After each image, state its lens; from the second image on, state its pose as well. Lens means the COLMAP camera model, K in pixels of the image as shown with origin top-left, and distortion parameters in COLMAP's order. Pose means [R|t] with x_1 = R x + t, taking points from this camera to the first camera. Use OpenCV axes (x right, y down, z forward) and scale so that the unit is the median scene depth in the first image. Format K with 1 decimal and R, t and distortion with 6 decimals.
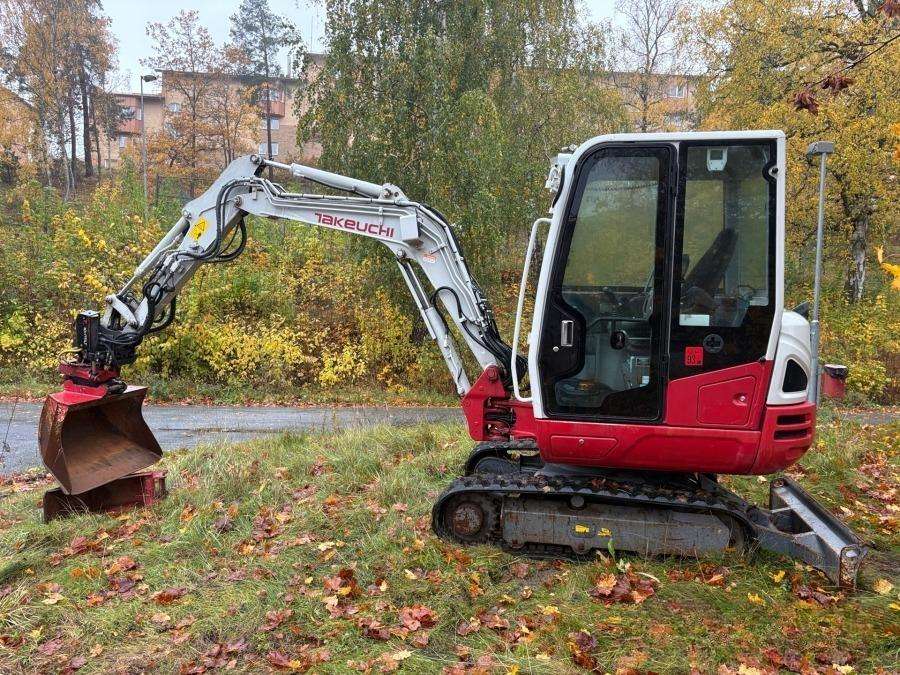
lens RADIAL K [[687.5, 0, 449.1], [0, 687.5, 352.6], [0, 0, 1]] dist [0.081111, -0.077109]
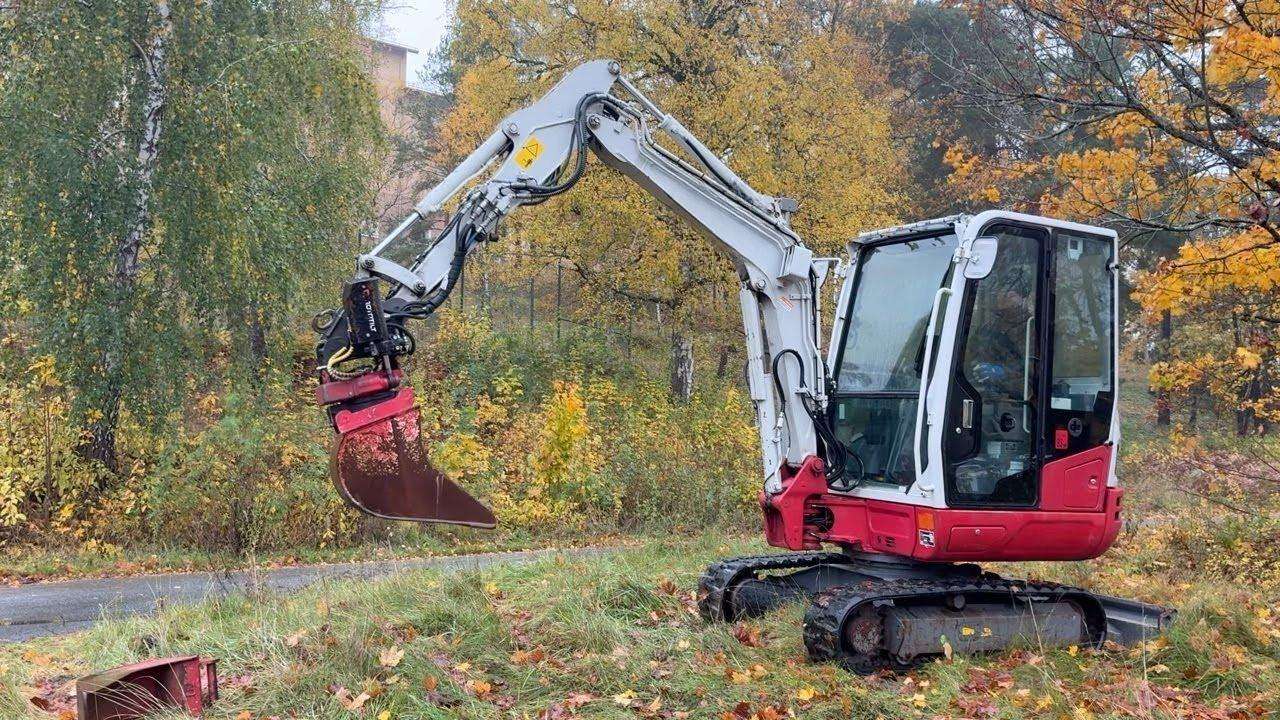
lens RADIAL K [[1116.1, 0, 660.0], [0, 1116.1, 392.5], [0, 0, 1]] dist [0.091184, 0.001177]
pose [[0.794814, 0.037306, 0.605706, -0.875869], [0.013519, 0.996772, -0.079133, 0.046794], [-0.606703, 0.071085, 0.791744, 0.048663]]
